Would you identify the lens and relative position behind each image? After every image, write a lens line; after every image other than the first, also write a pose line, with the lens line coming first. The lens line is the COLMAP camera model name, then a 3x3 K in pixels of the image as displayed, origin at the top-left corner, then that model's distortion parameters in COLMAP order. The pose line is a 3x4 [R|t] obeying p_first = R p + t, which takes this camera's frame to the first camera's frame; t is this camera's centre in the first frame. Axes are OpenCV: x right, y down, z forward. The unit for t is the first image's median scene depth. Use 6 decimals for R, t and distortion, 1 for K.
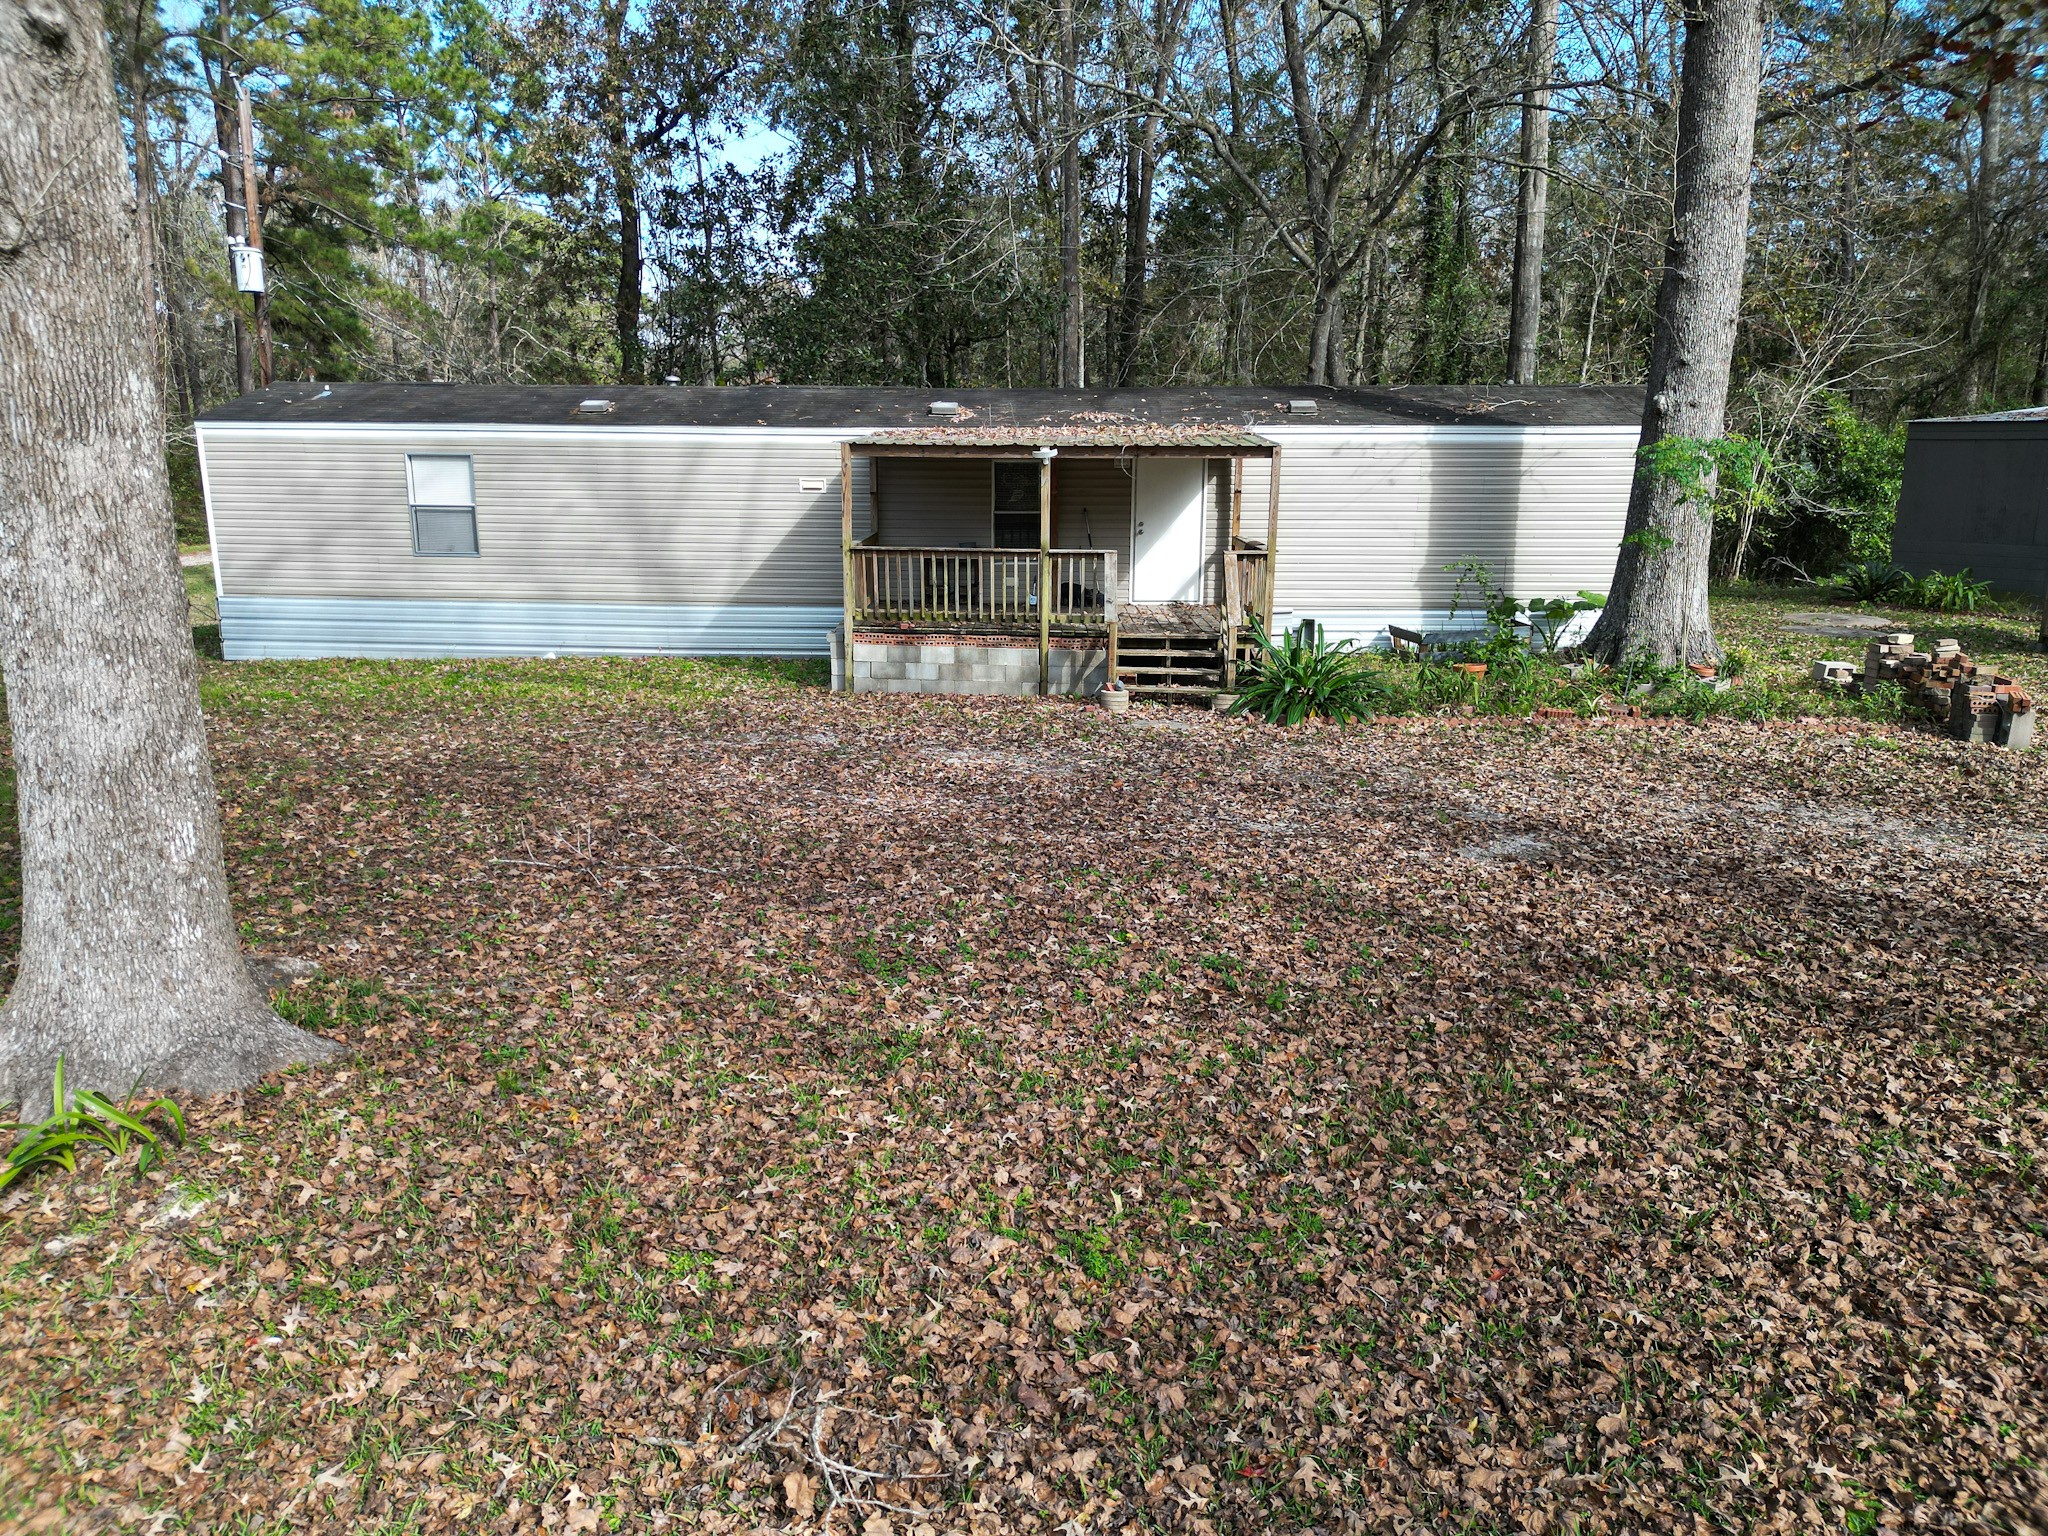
lens RADIAL K [[1425.6, 0, 1014.9], [0, 1425.6, 854.5], [0, 0, 1]] dist [0.070998, 0.001436]
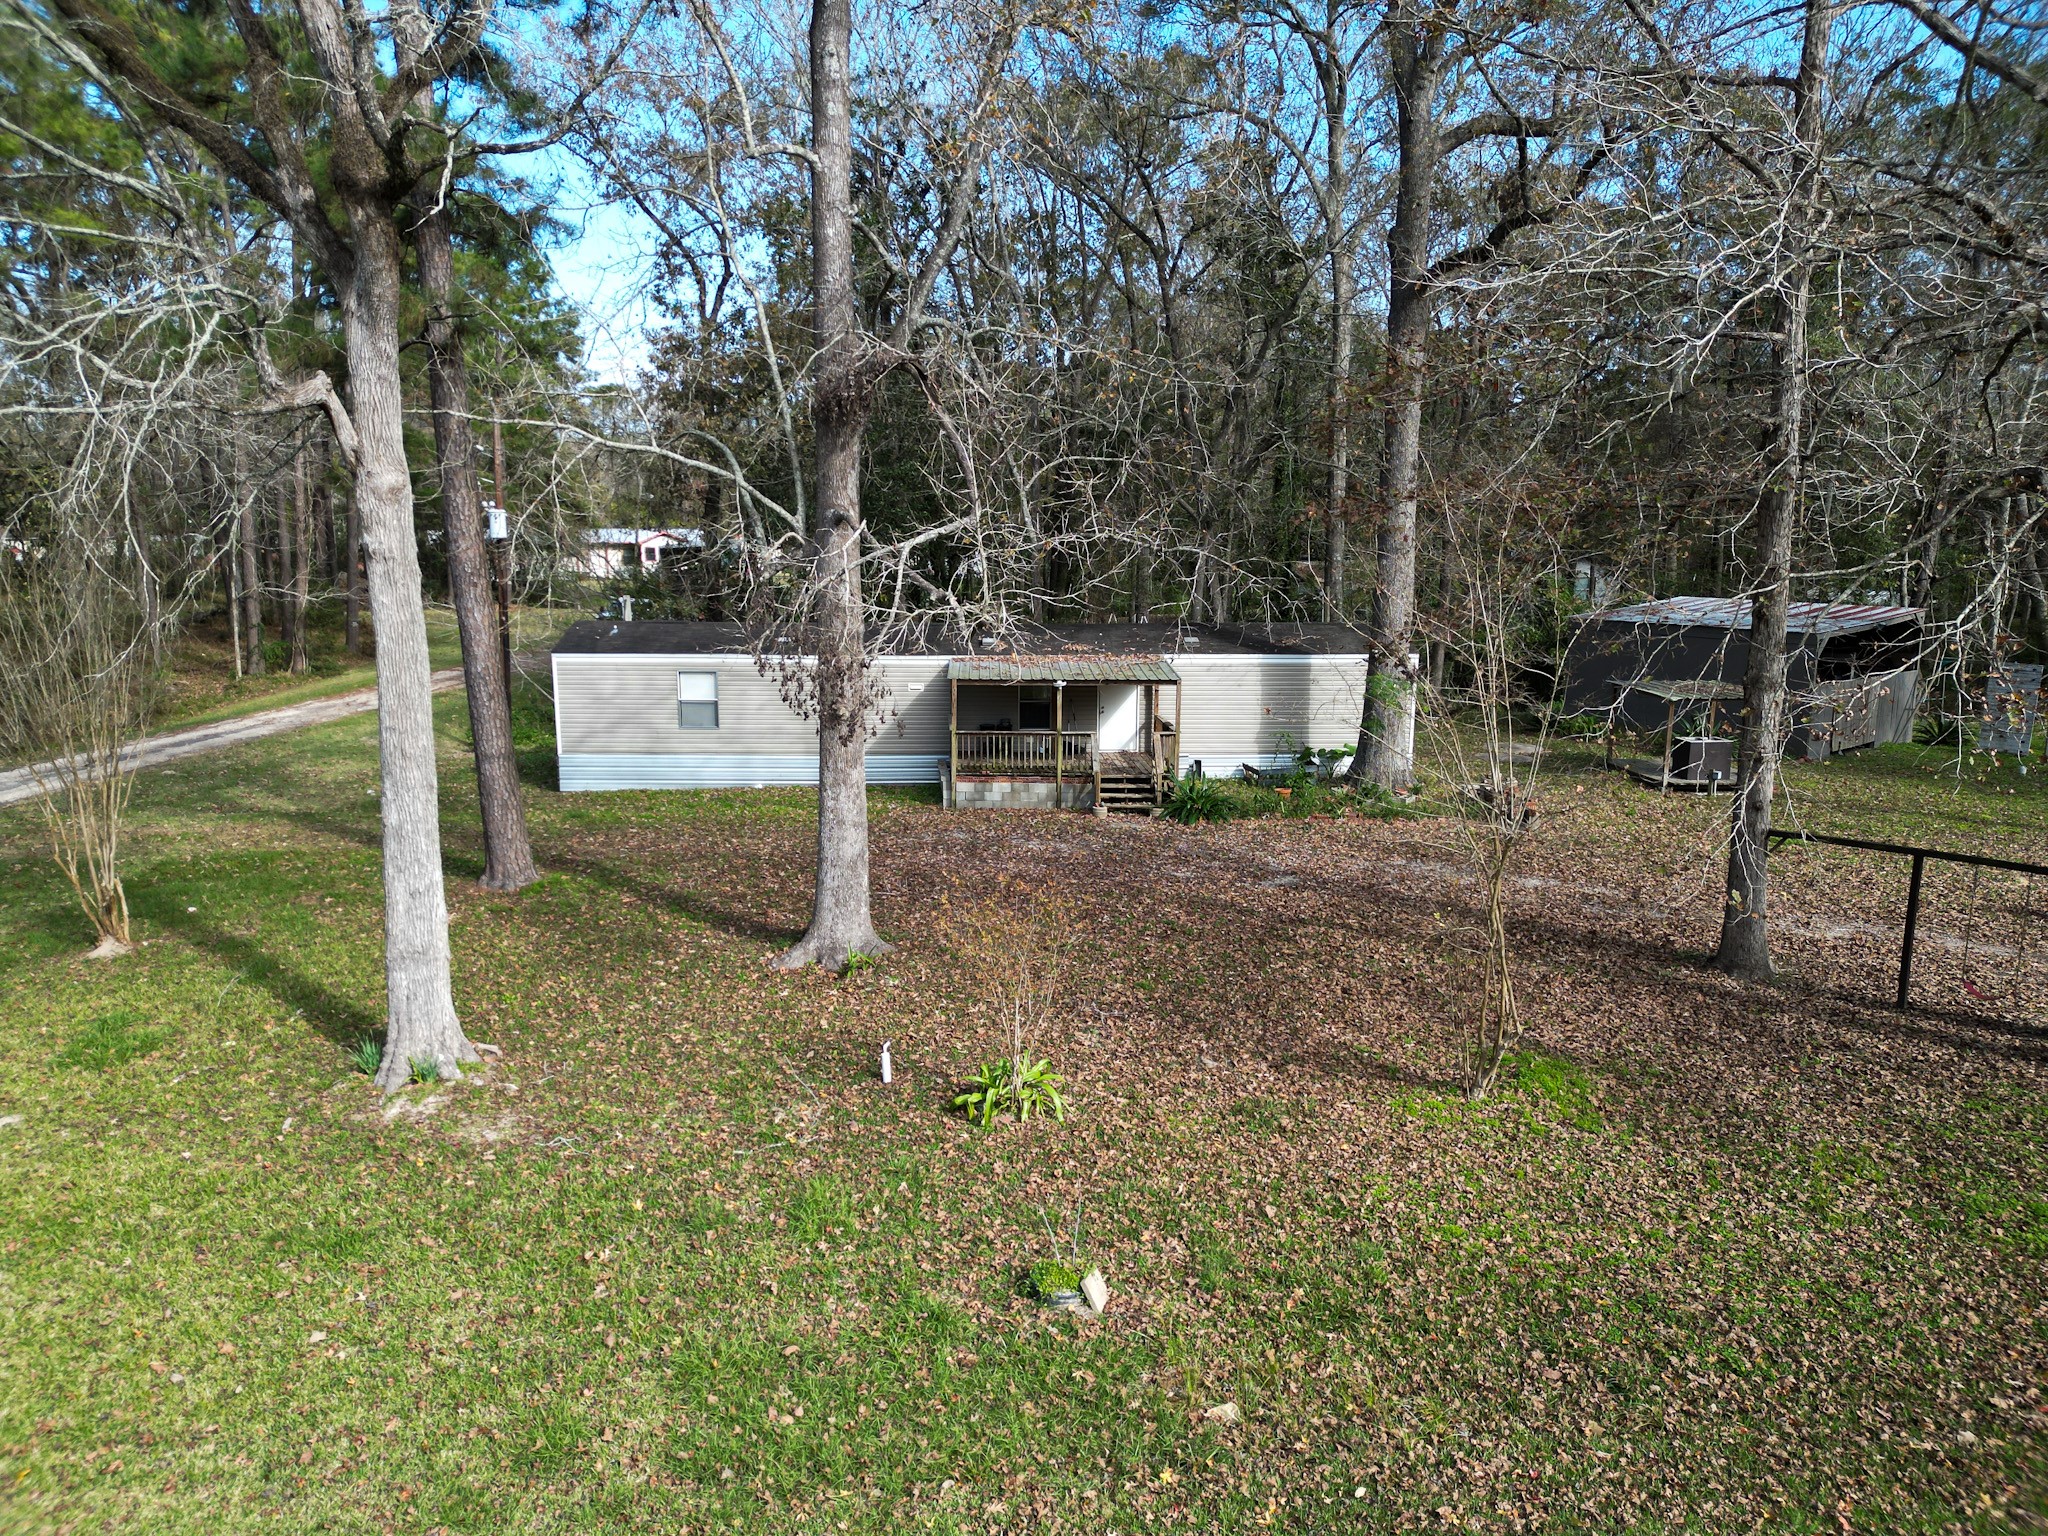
lens RADIAL K [[1466.3, 0, 1024.0], [0, 1466.3, 768.0], [0, 0, 1]] dist [0.023116, 0.007075]
pose [[0.996822, -0.012873, 0.078610, -0.173346], [0.021005, 0.994406, -0.103512, 0.032557], [-0.076837, 0.104835, 0.991517, -0.888383]]
